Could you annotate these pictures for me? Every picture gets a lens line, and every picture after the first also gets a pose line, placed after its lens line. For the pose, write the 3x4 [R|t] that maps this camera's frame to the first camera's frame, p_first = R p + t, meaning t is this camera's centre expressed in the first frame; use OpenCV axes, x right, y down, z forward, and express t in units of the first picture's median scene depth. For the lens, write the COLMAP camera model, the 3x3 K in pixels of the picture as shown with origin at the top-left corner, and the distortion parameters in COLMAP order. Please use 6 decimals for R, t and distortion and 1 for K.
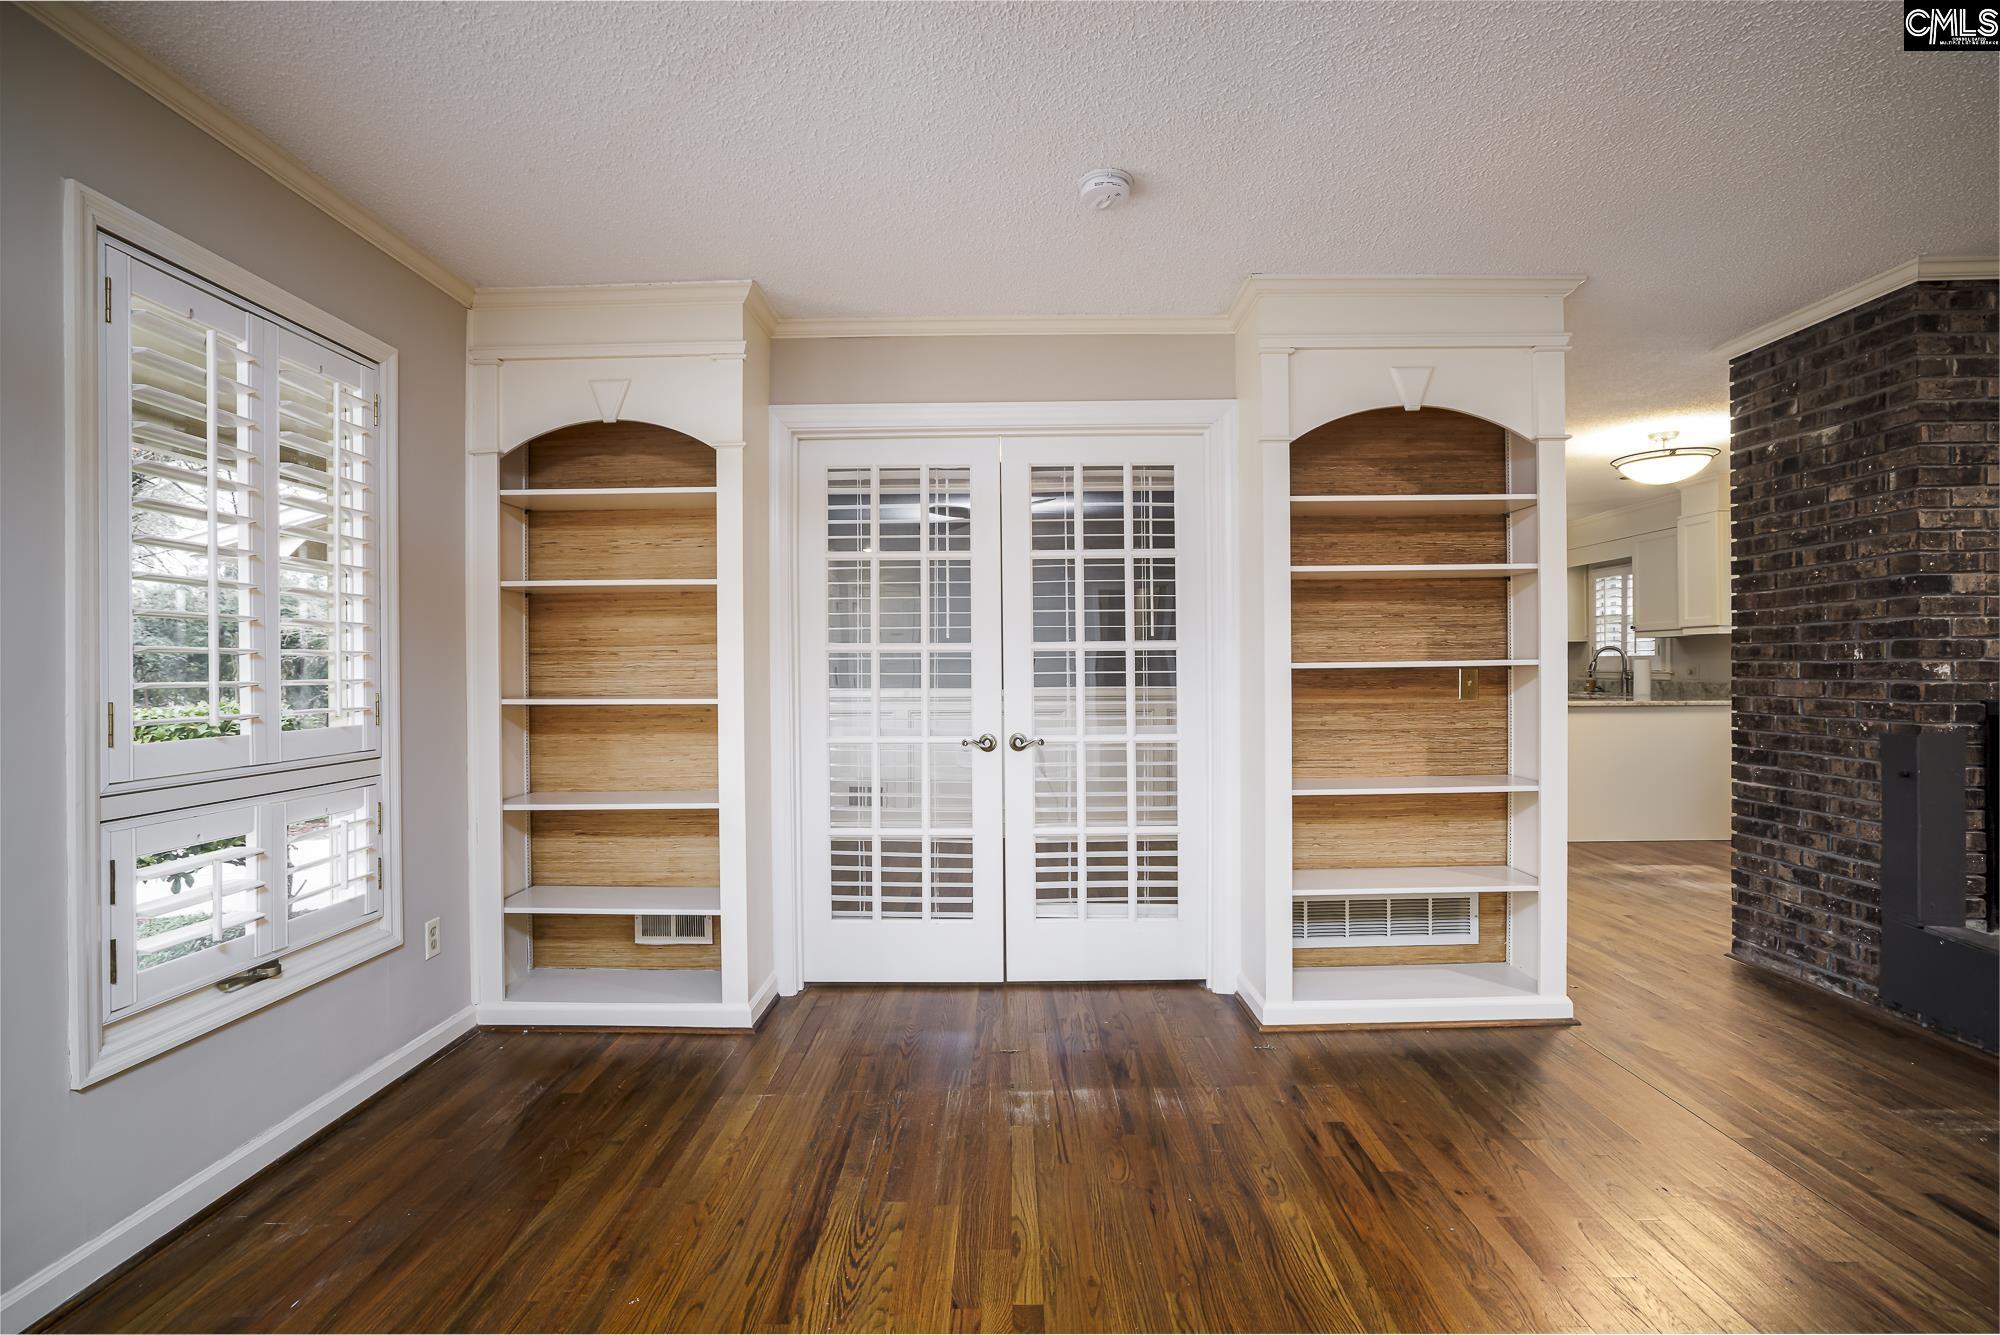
lens RADIAL K [[919.5, 0, 997.4], [0, 919.5, 669.1], [0, 0, 1]] dist [-0.043361, 0.022642]
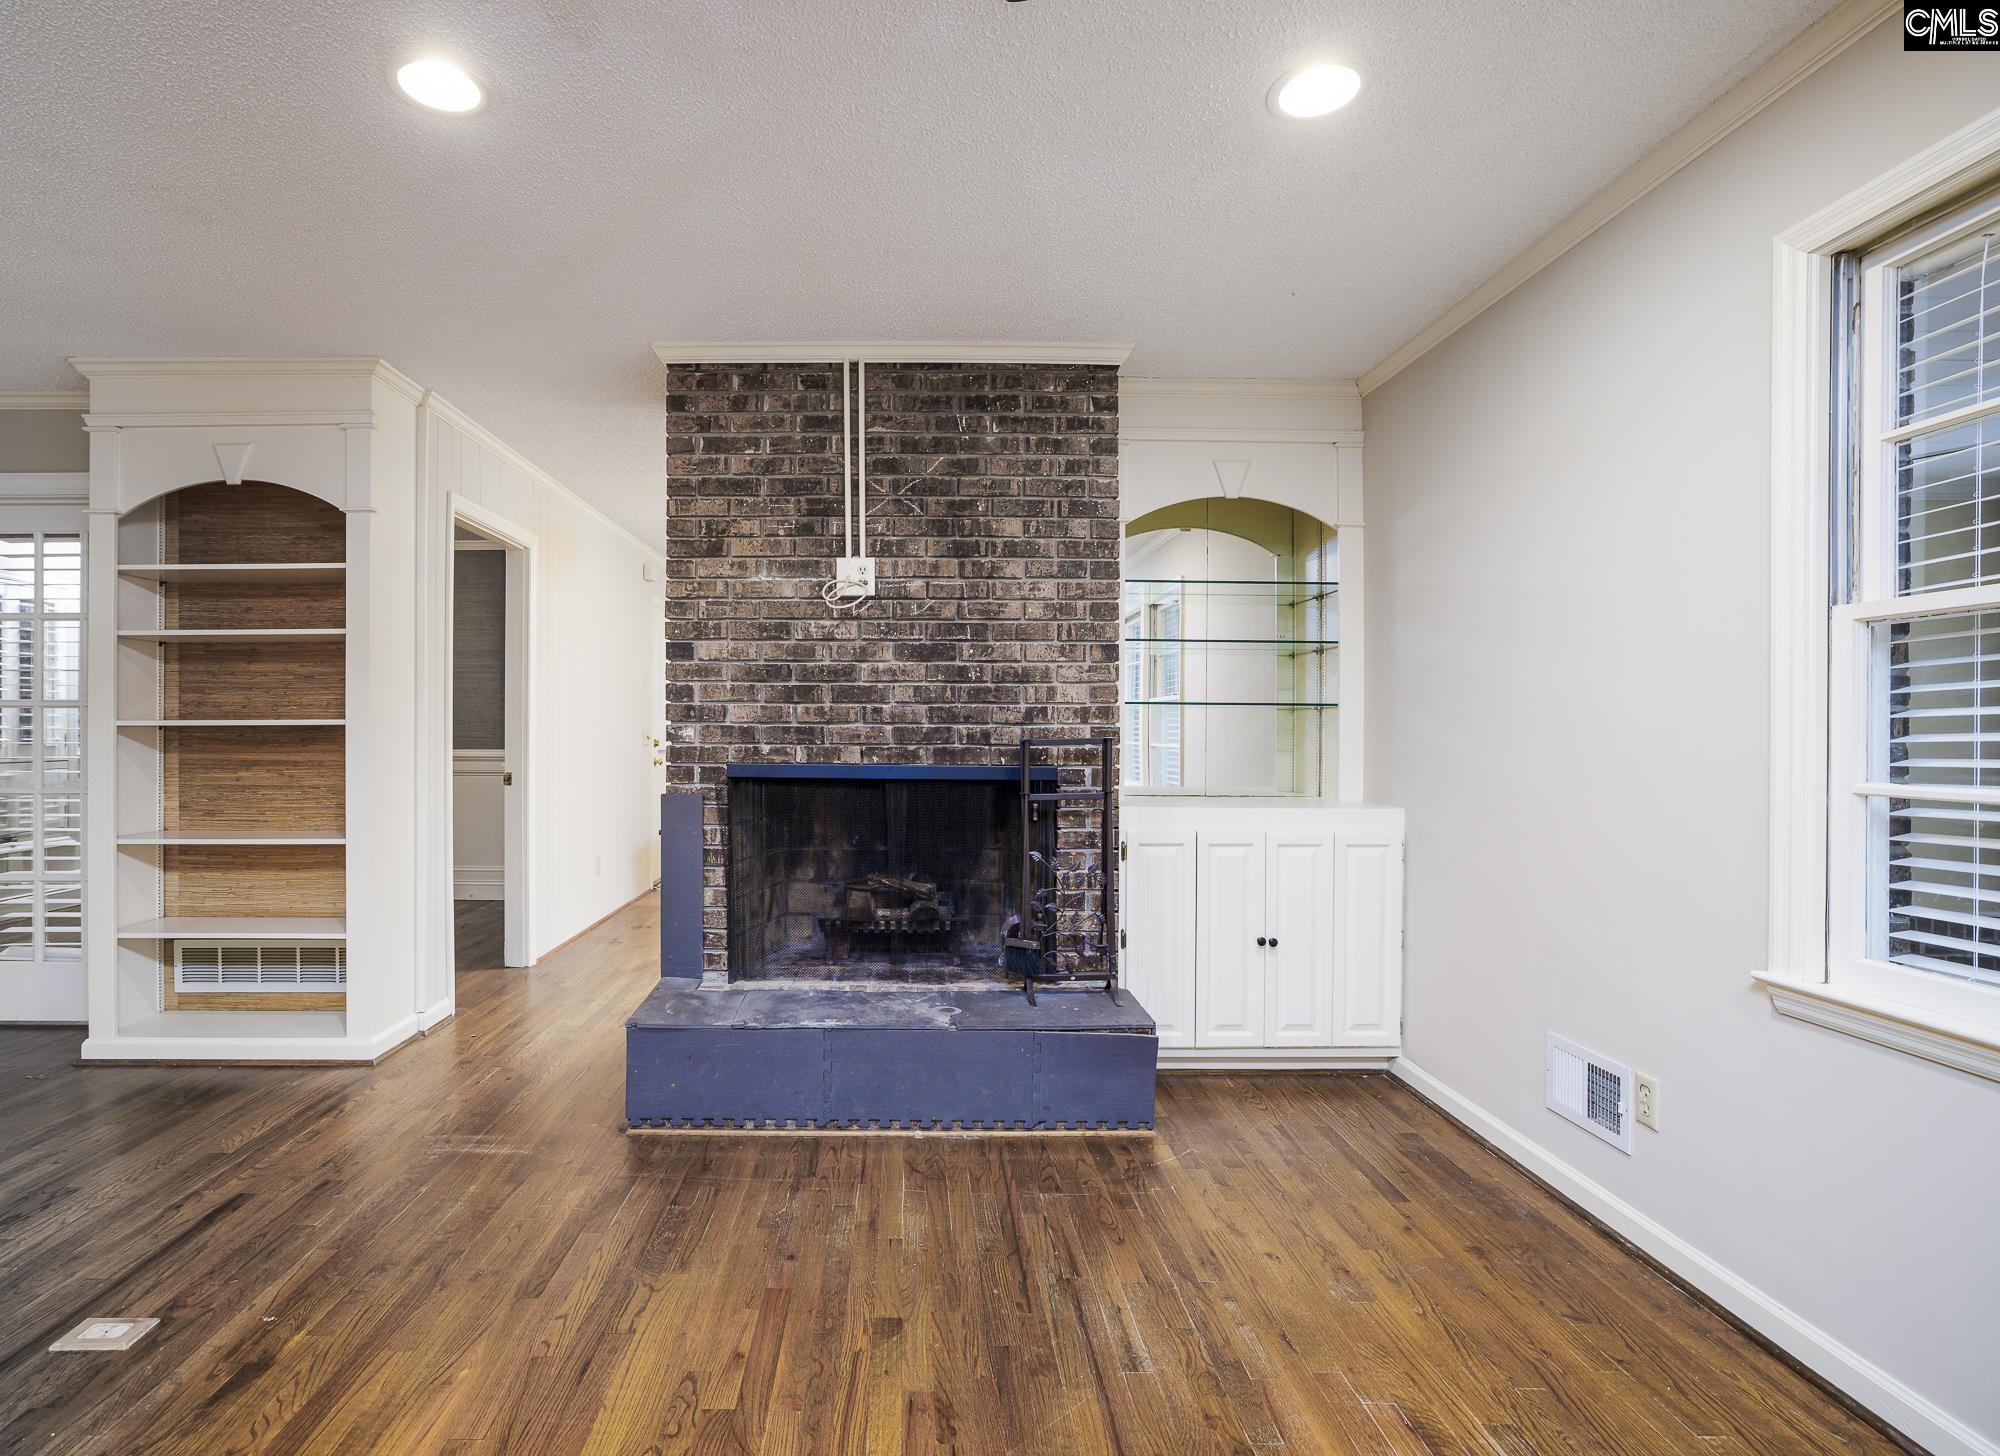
lens RADIAL K [[912.7, 0, 975.1], [0, 912.7, 730.0], [0, 0, 1]] dist [-0.012667, 0.000596]
pose [[0.999837, 0.010835, 0.014476, 1.204023], [-0.010734, 0.999917, -0.007063, 0.001394], [-0.014551, 0.006906, 0.999870, -0.055692]]
